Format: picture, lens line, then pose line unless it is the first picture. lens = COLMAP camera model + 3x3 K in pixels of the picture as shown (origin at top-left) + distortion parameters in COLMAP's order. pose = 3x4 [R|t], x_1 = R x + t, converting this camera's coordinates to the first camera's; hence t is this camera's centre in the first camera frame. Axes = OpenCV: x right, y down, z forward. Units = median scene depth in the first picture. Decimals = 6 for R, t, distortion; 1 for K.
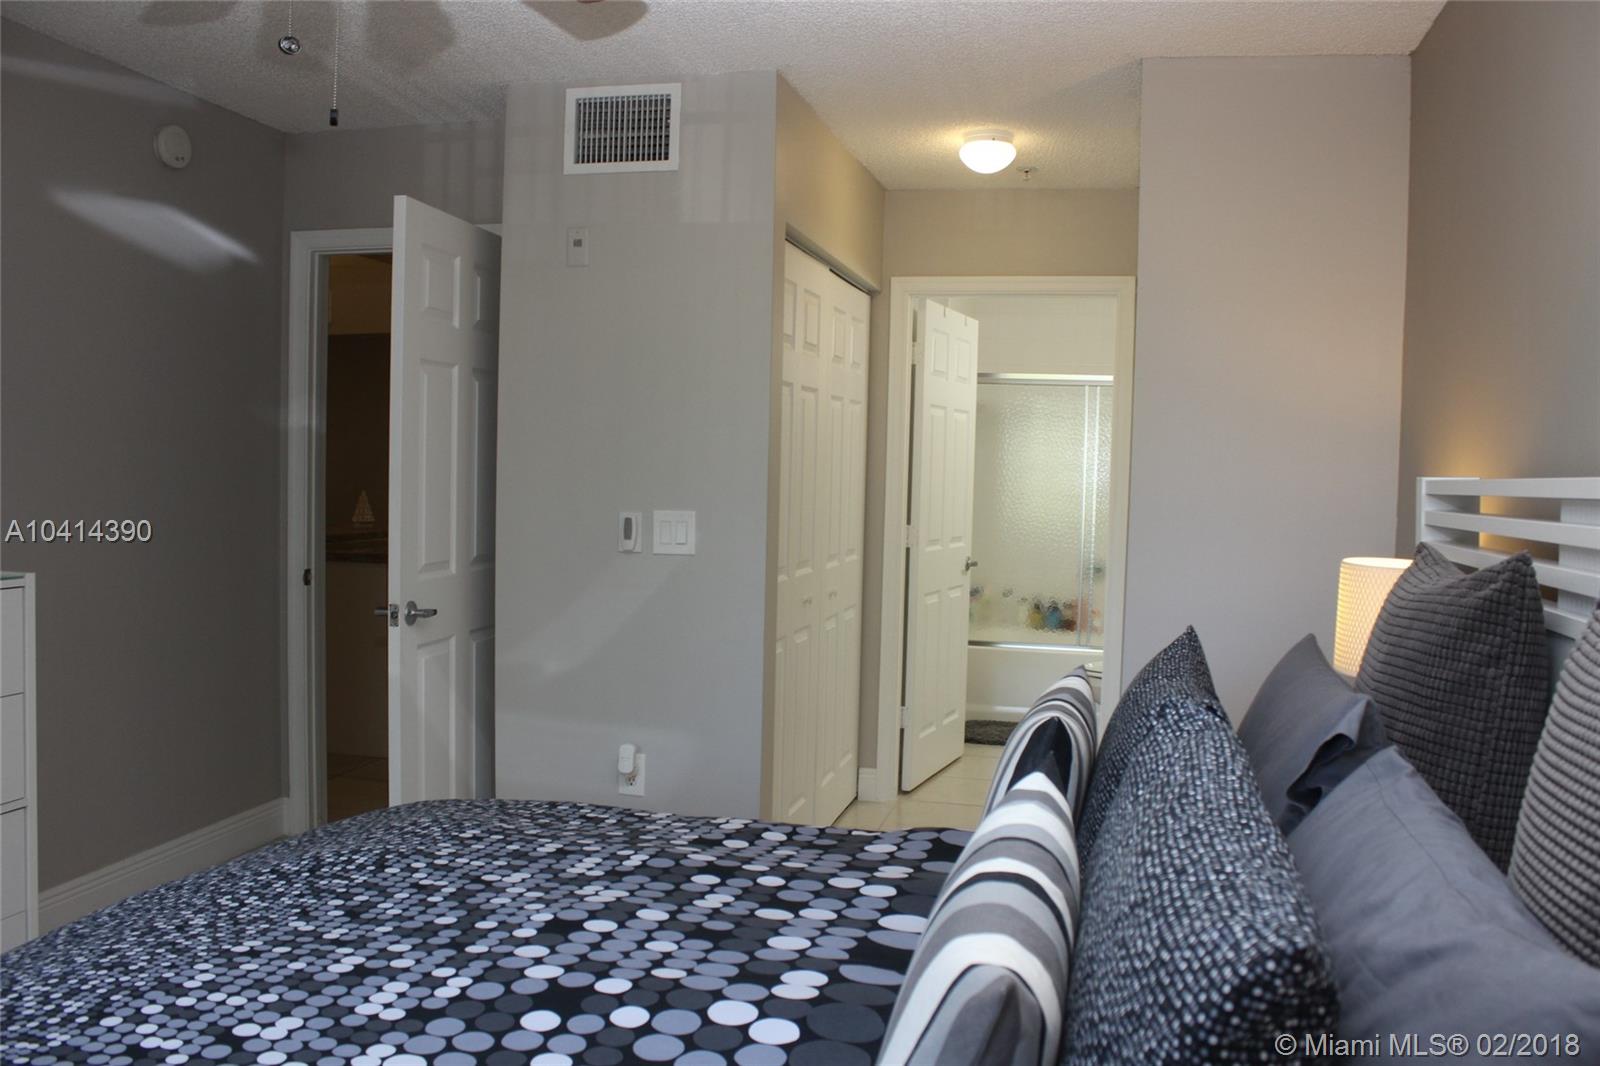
lens RADIAL K [[1326.3, 0, 800.0], [0, 1326.3, 533.0], [0, 0, 1]] dist [-0.160828, 0.140823]
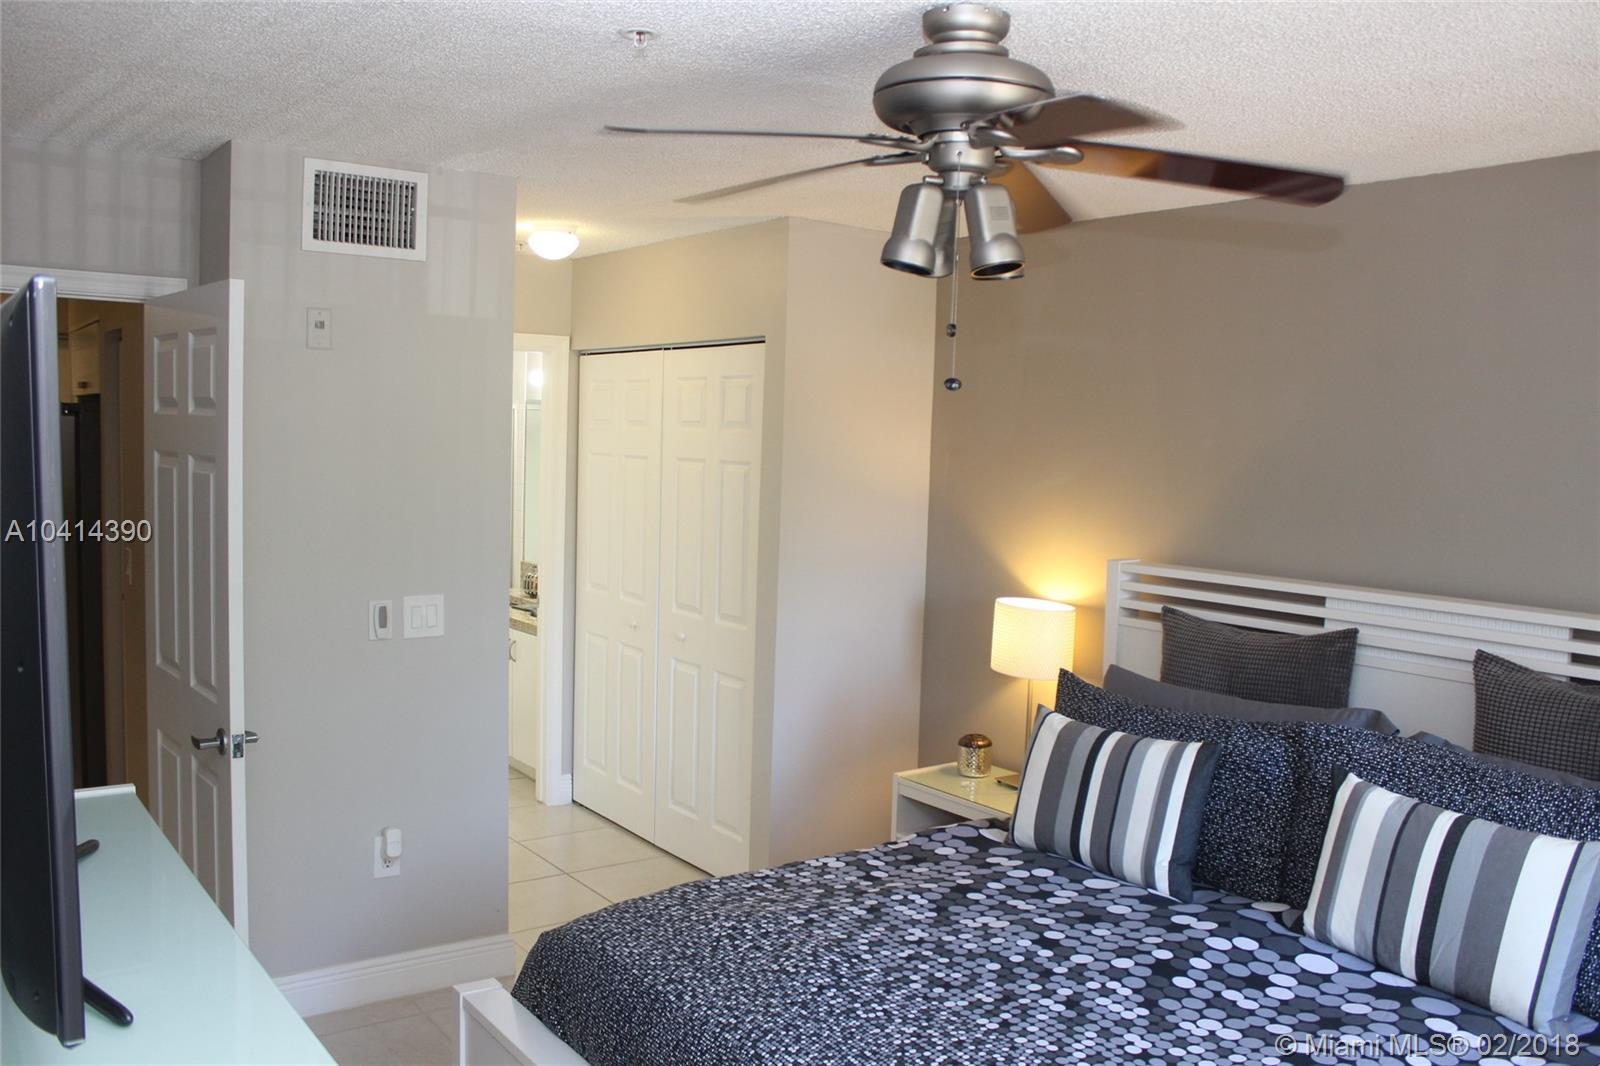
lens RADIAL K [[1326.3, 0, 800.0], [0, 1326.3, 533.0], [0, 0, 1]] dist [-0.160828, 0.140823]
pose [[0.662118, -0.062742, 0.746768, -1.408353], [0.029169, 0.997892, 0.057978, -0.247614], [-0.748831, -0.016606, 0.662553, 0.240093]]
